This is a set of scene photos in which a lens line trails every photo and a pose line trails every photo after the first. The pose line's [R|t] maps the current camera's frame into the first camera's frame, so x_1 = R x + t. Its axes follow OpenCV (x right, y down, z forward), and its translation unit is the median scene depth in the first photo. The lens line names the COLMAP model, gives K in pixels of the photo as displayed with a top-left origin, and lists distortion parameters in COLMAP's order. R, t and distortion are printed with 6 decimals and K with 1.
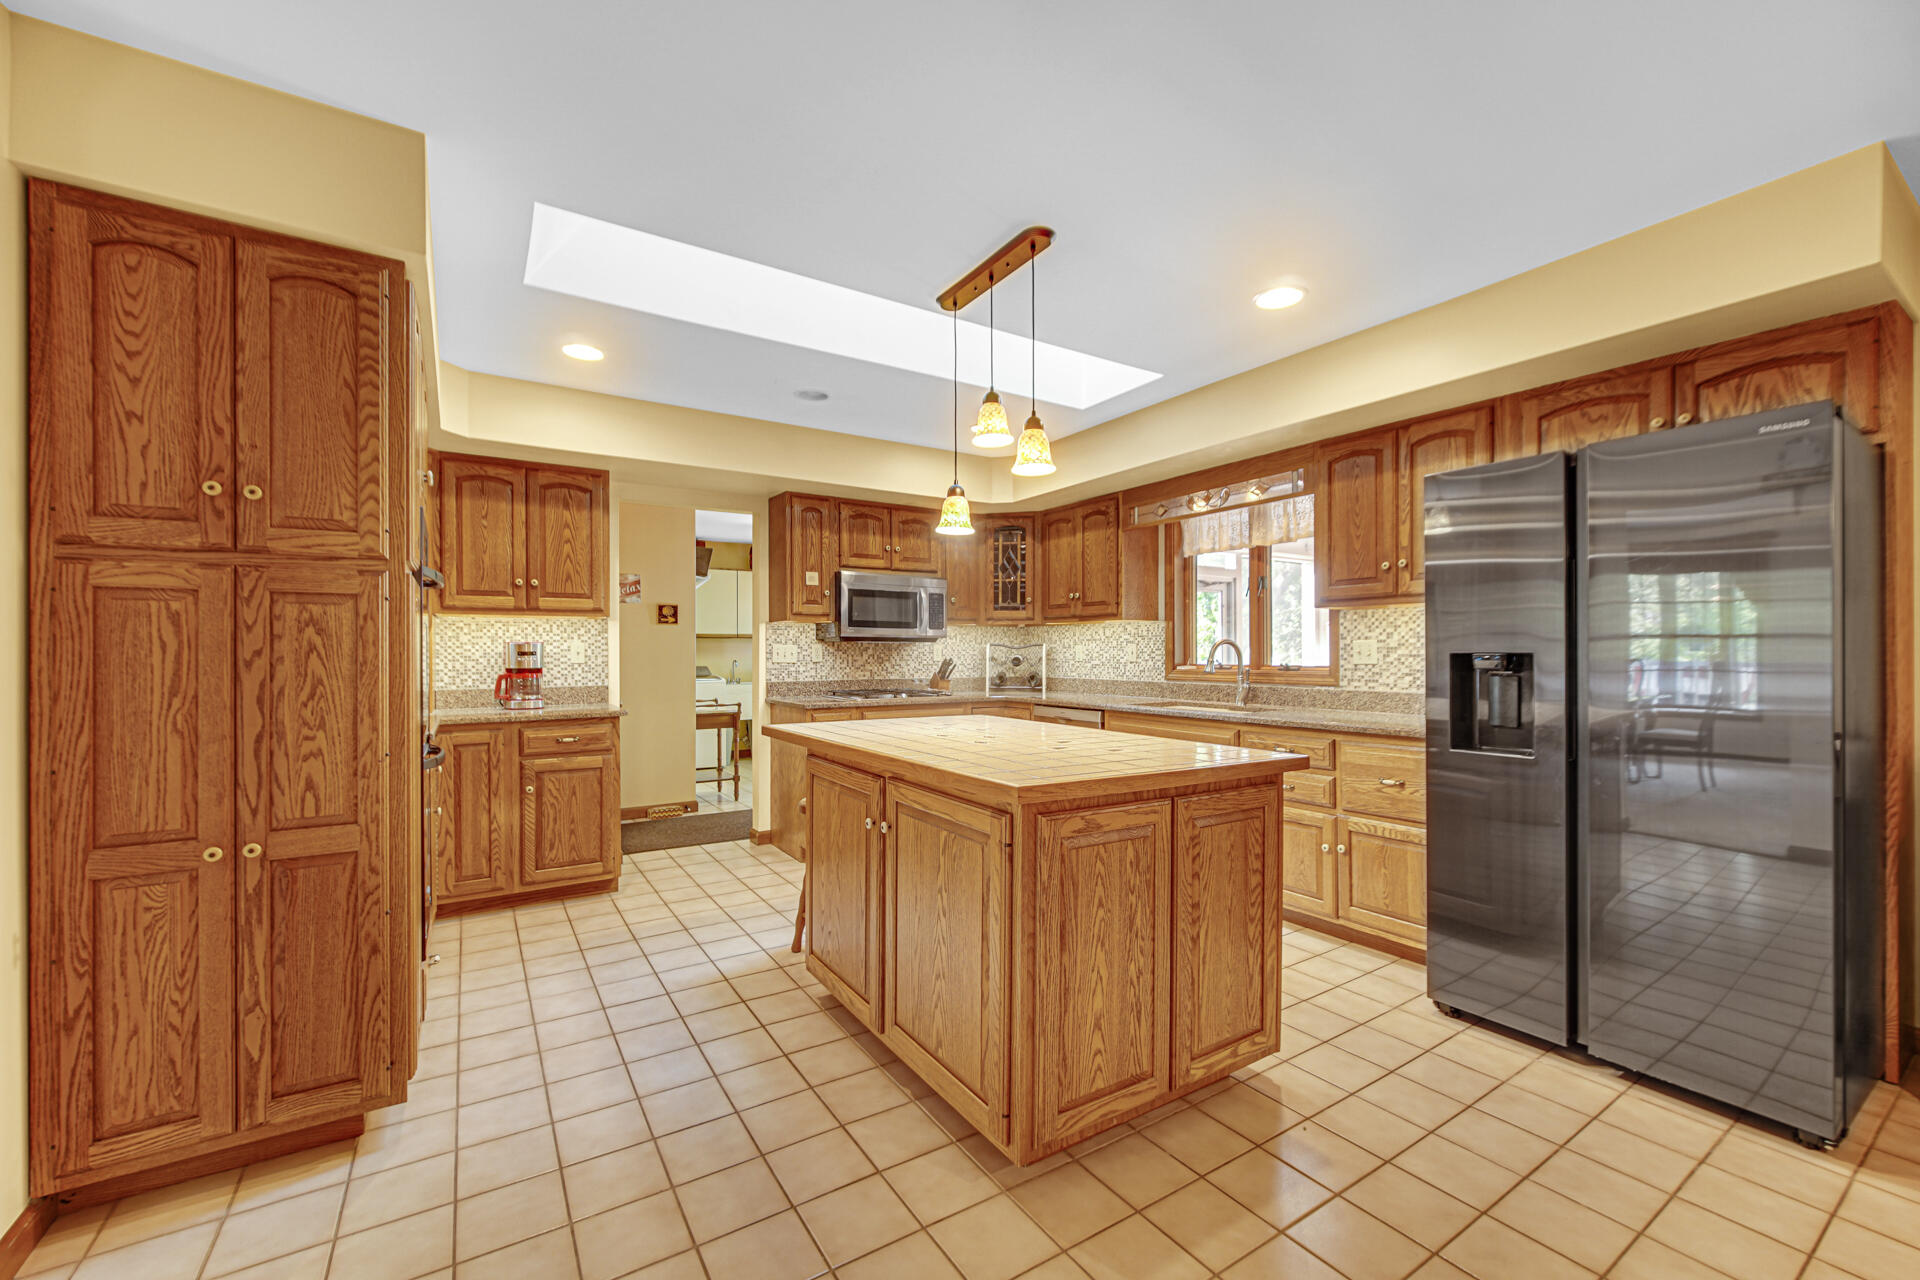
lens RADIAL K [[775.7, 0, 963.2], [0, 775.7, 642.2], [0, 0, 1]] dist [-0.002575, -0.000385]
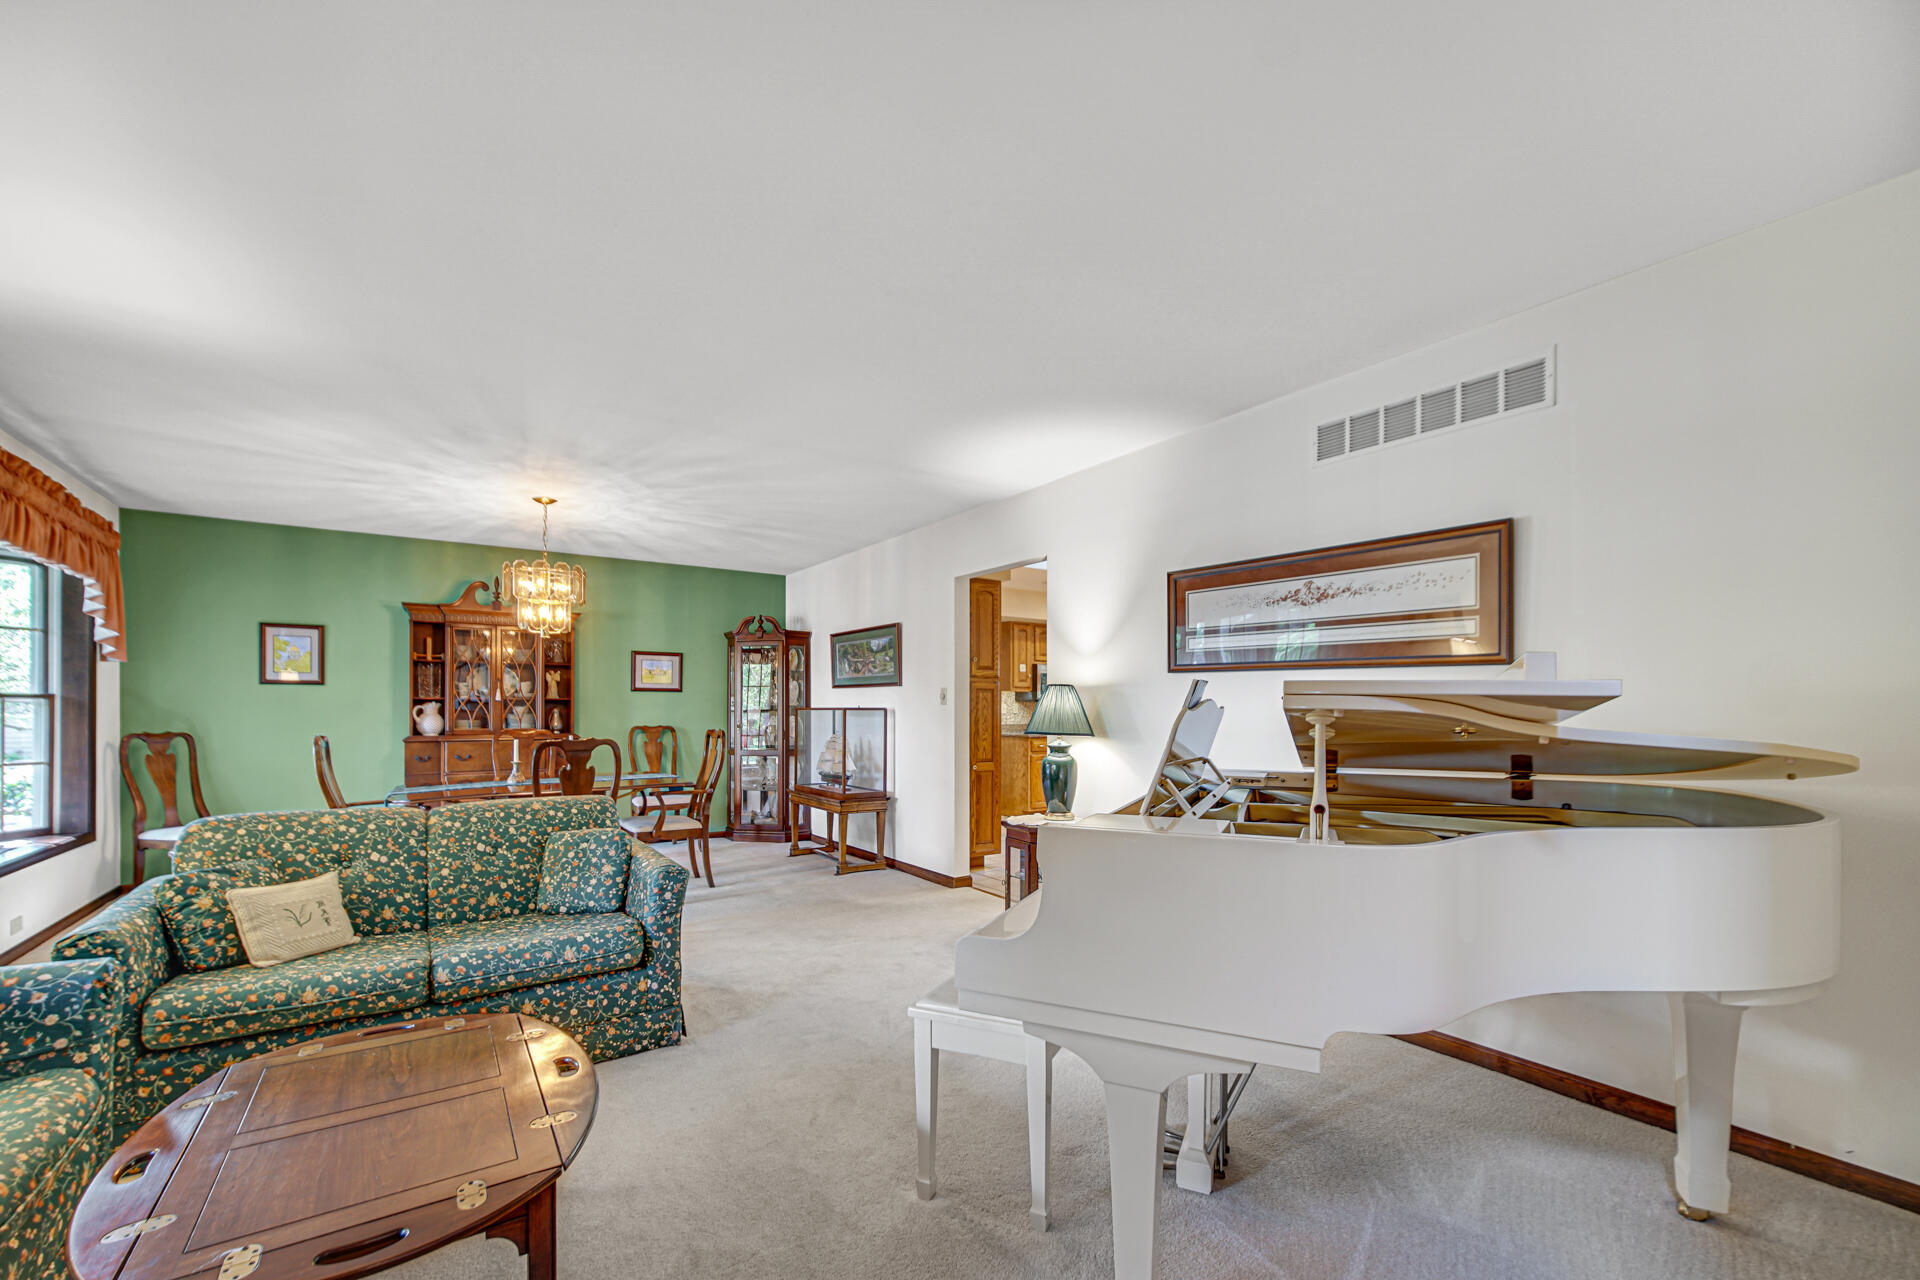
lens RADIAL K [[775.7, 0, 961.0], [0, 775.7, 696.4], [0, 0, 1]] dist [-0.002575, -0.000385]
pose [[0.999712, -0.001215, 0.023956, -0.390901], [0.001289, 0.999994, -0.003065, -0.008476], [-0.023952, 0.003095, 0.999708, -0.852726]]
